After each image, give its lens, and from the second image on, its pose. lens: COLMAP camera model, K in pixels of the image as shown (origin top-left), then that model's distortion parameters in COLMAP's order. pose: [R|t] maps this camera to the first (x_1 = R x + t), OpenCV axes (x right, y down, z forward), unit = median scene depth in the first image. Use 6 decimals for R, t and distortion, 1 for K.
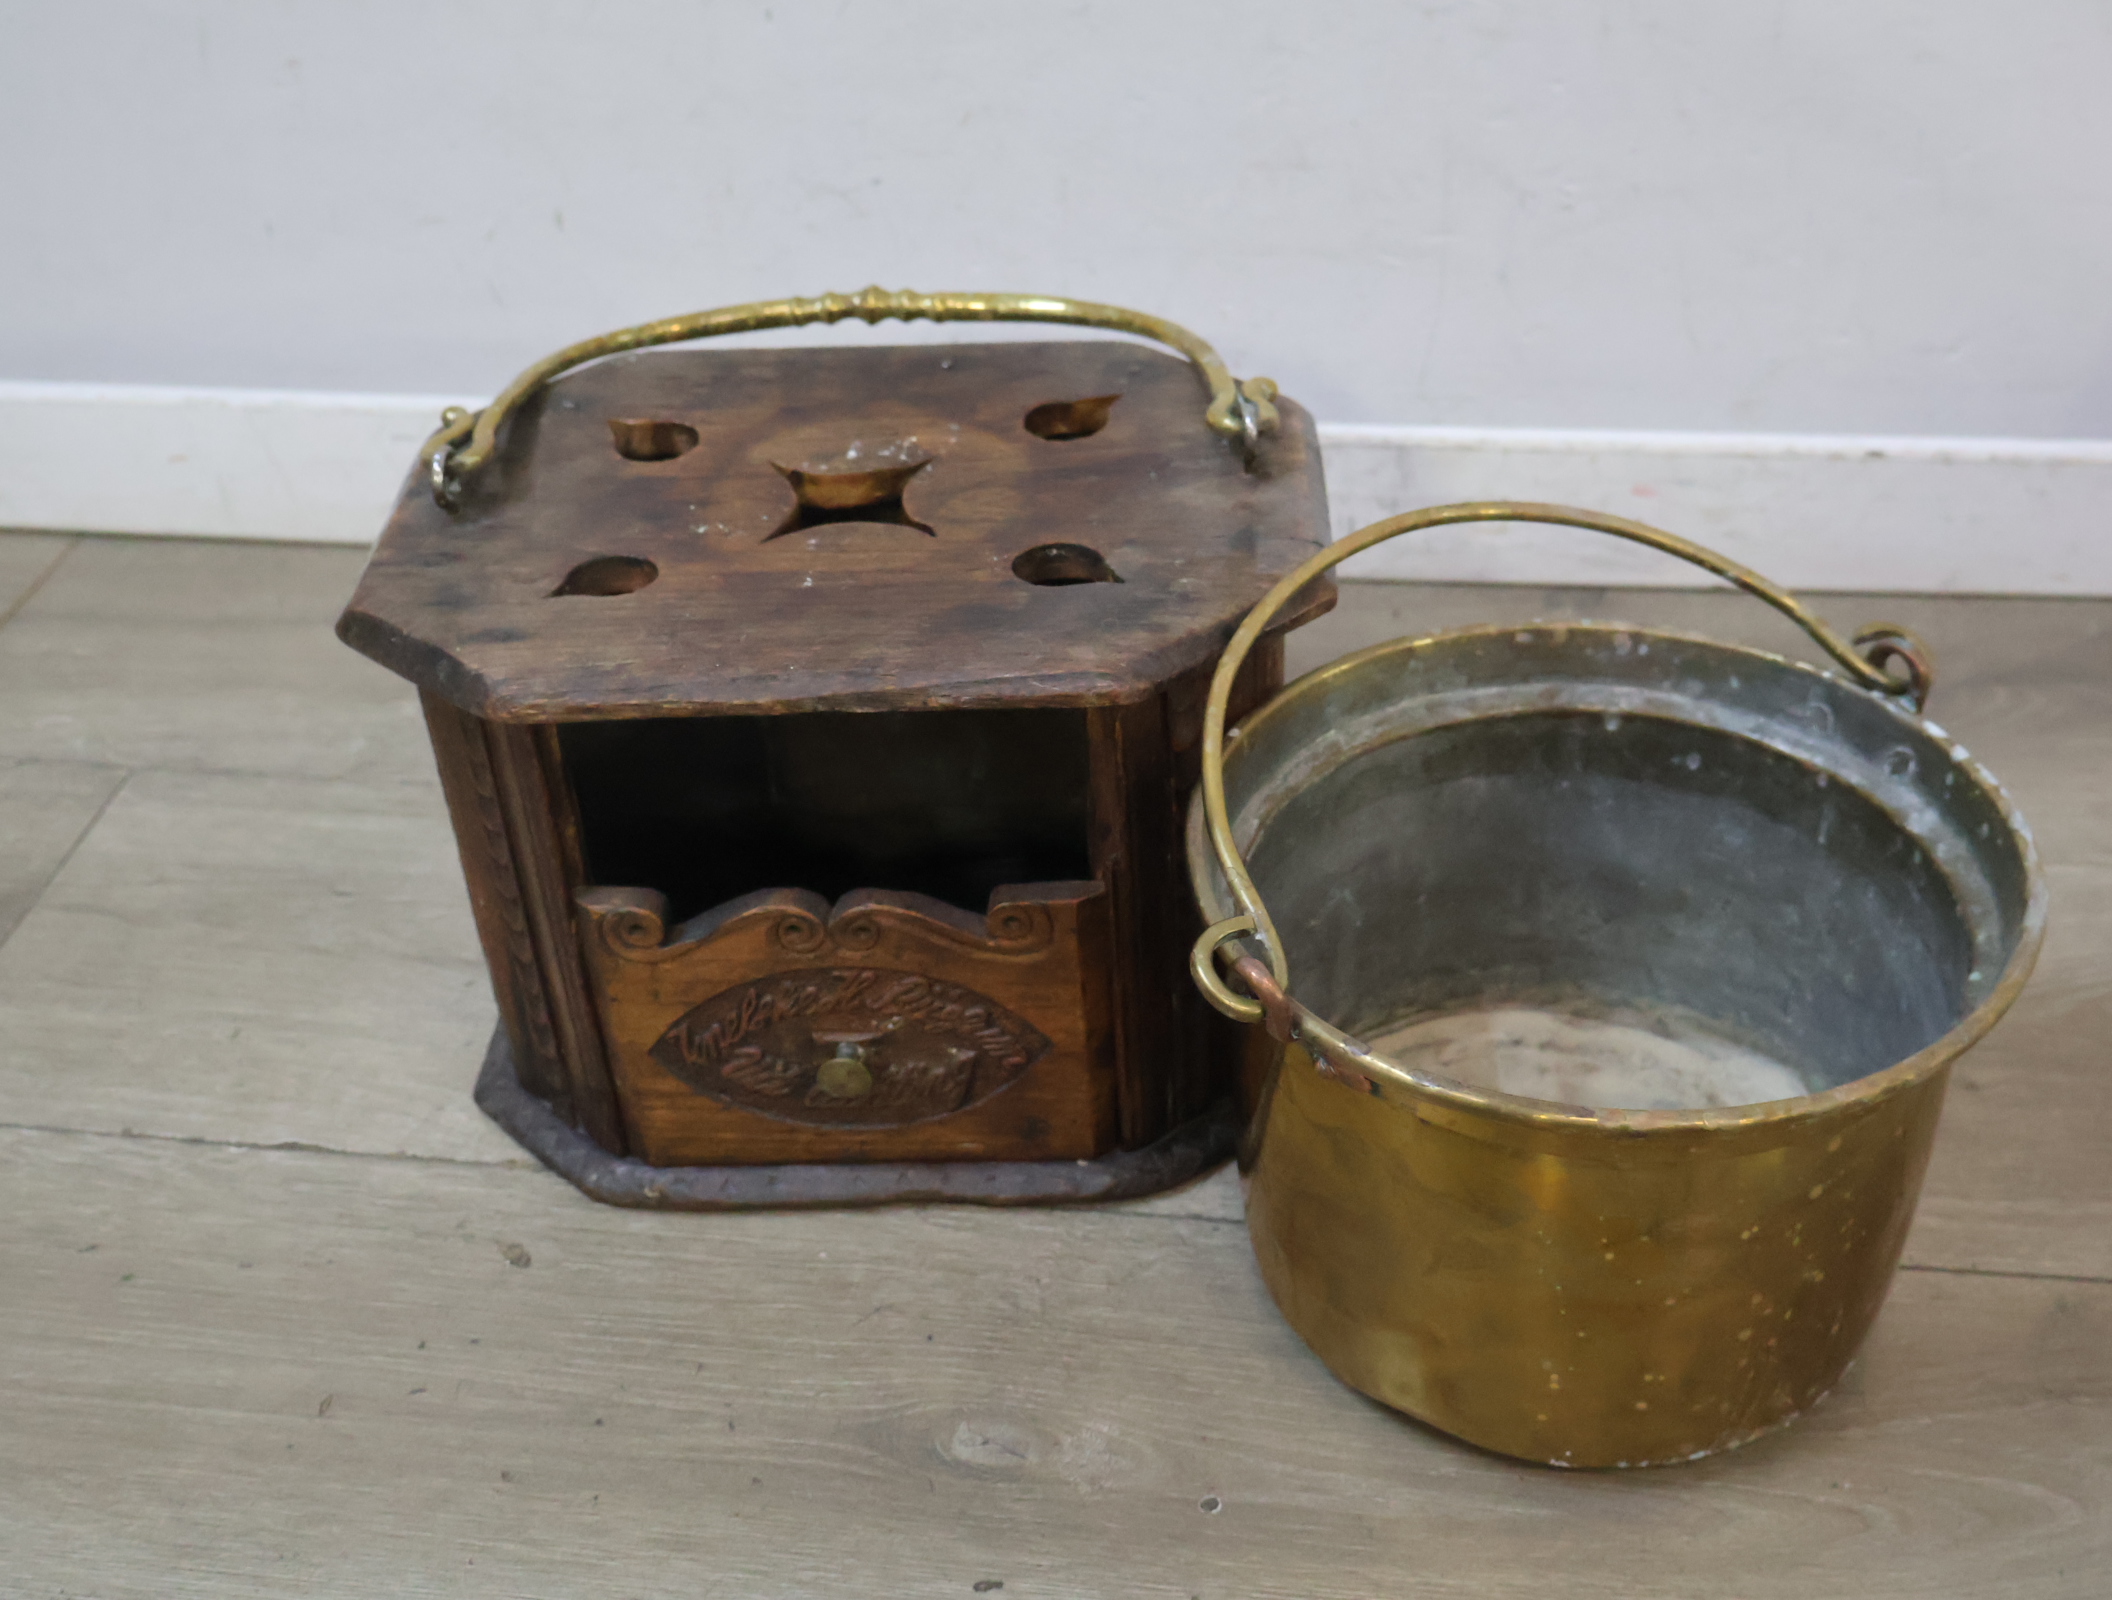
lens RADIAL K [[2542.2, 0, 1072.6], [0, 2542.2, 789.7], [0, 0, 1]] dist [-0.008125, 0.000000]
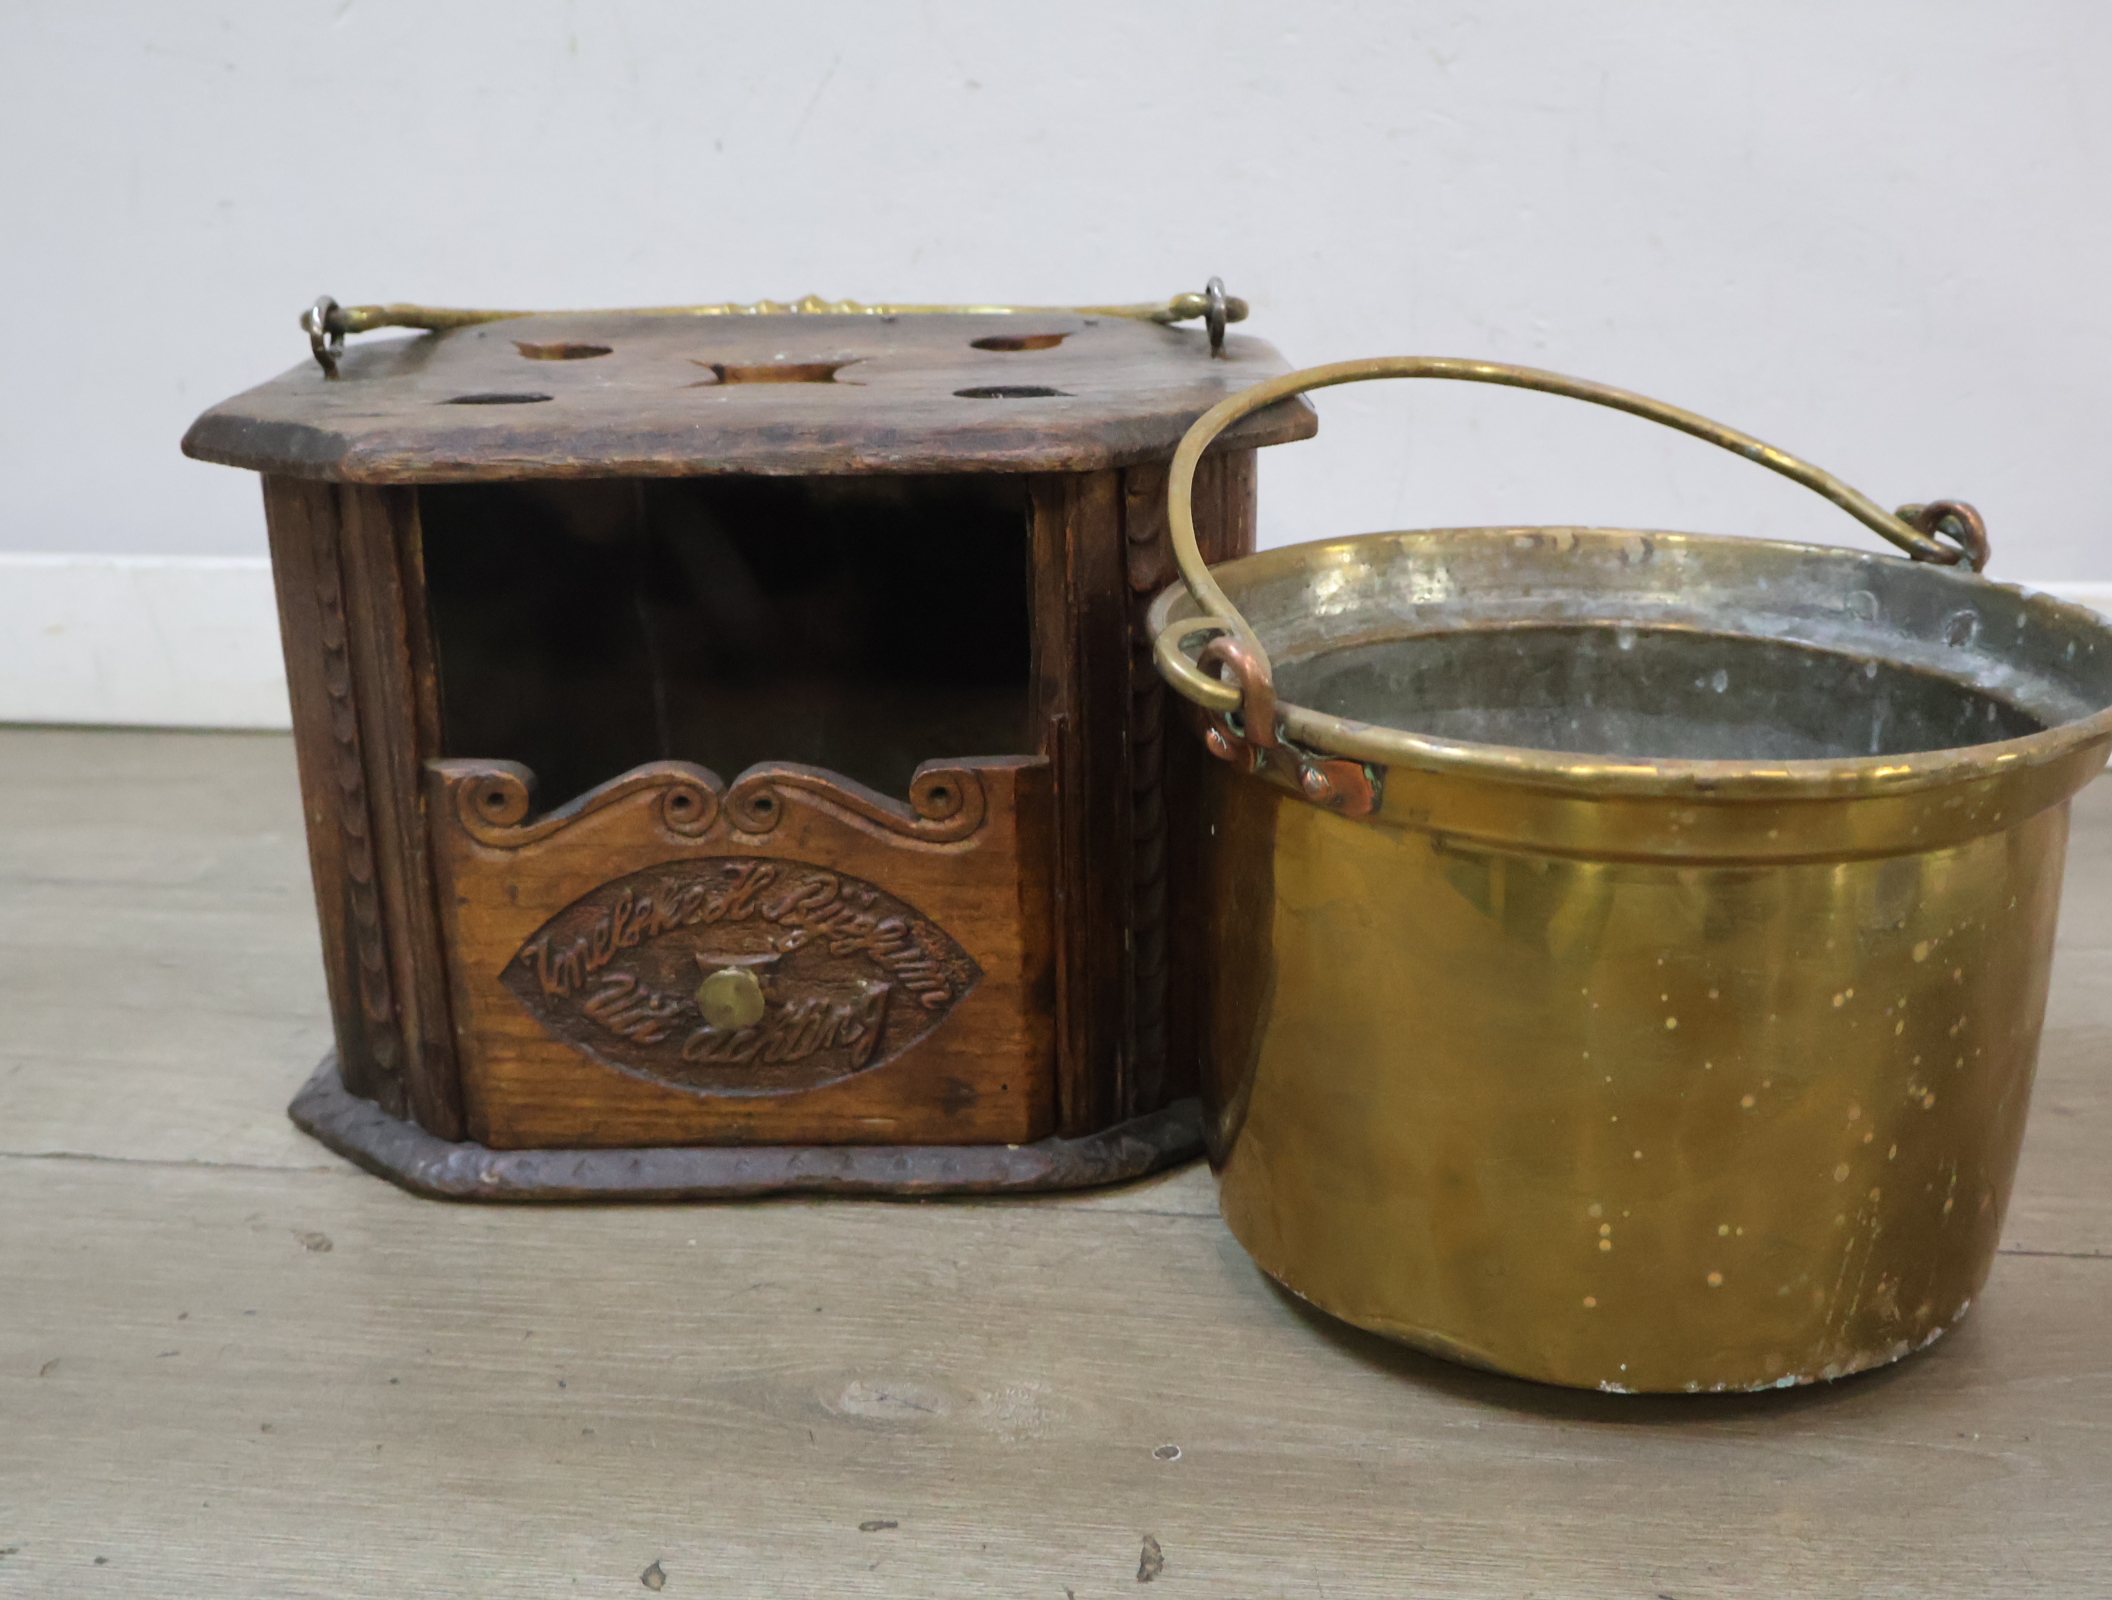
lens RADIAL K [[2542.2, 0, 1067.5], [0, 2542.2, 815.9], [0, 0, 1]] dist [-0.008125, 0.000000]
pose [[0.999430, 0.027210, 0.019965, 0.002307], [-0.020114, 0.955270, -0.295049, 0.300911], [-0.027101, 0.294480, 0.955273, 0.182419]]
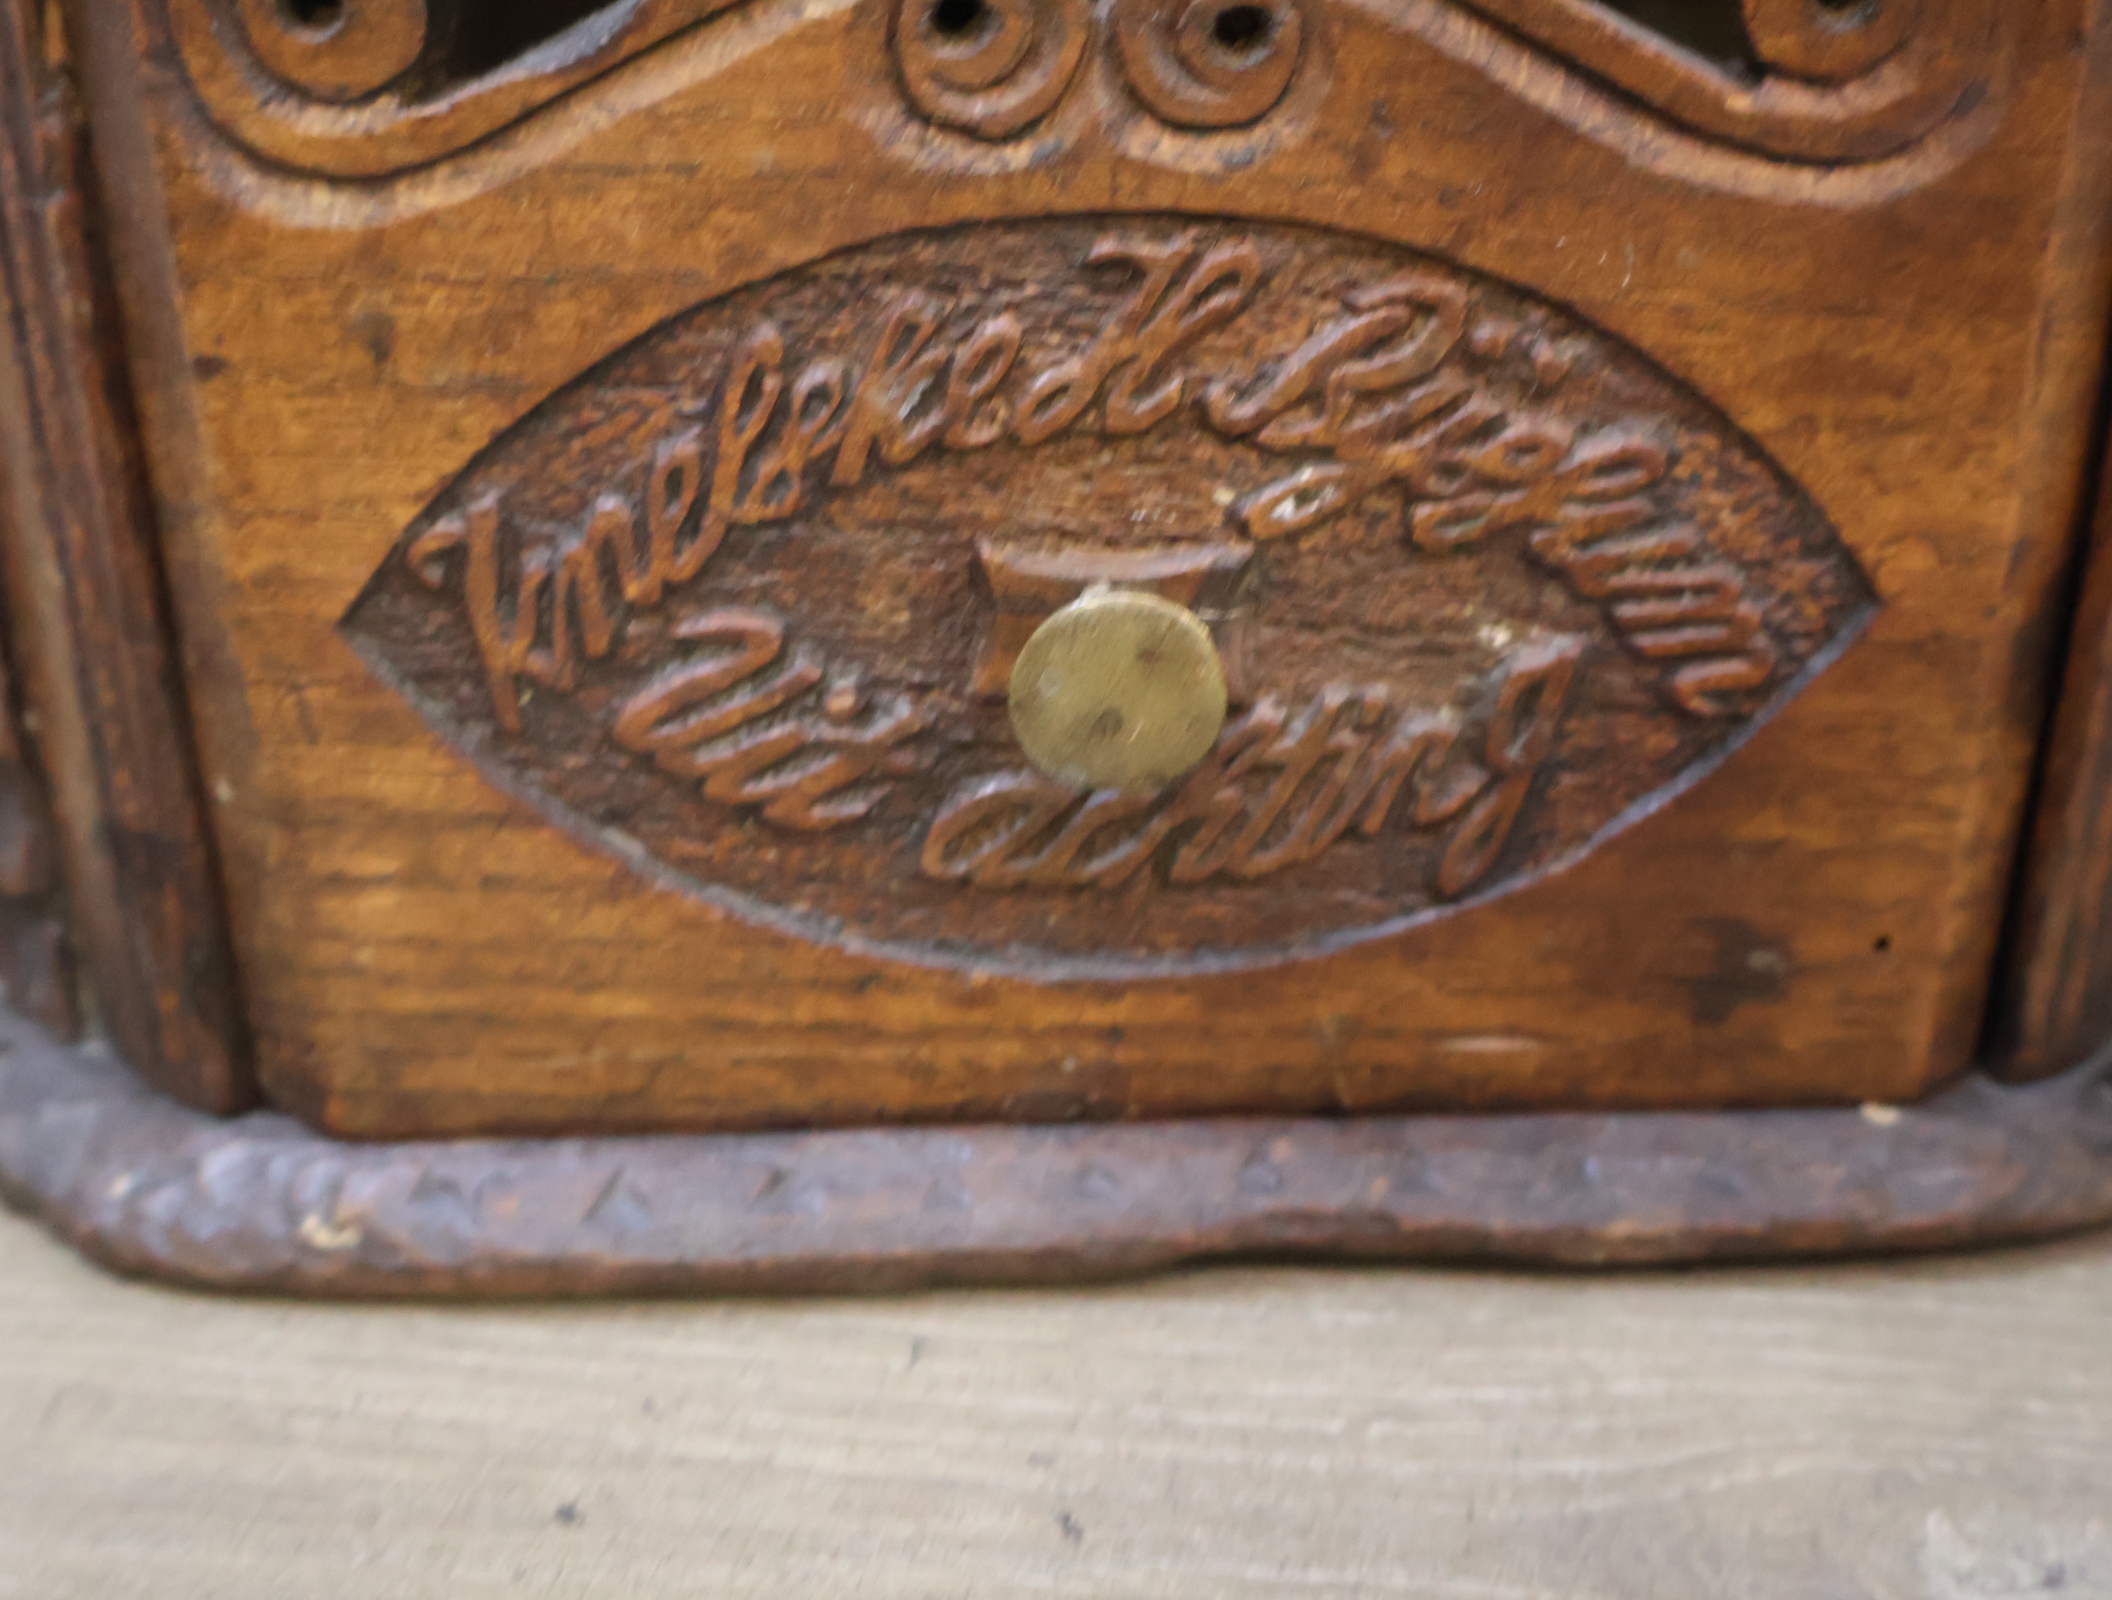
lens RADIAL K [[2542.2, 0, 1072.8], [0, 2542.2, 799.8], [0, 0, 1]] dist [-0.008125, 0.000000]
pose [[0.995521, 0.015239, 0.093301, -0.118311], [0.001975, 0.983355, -0.181686, 0.171249], [-0.094517, 0.181056, 0.978920, 0.755232]]
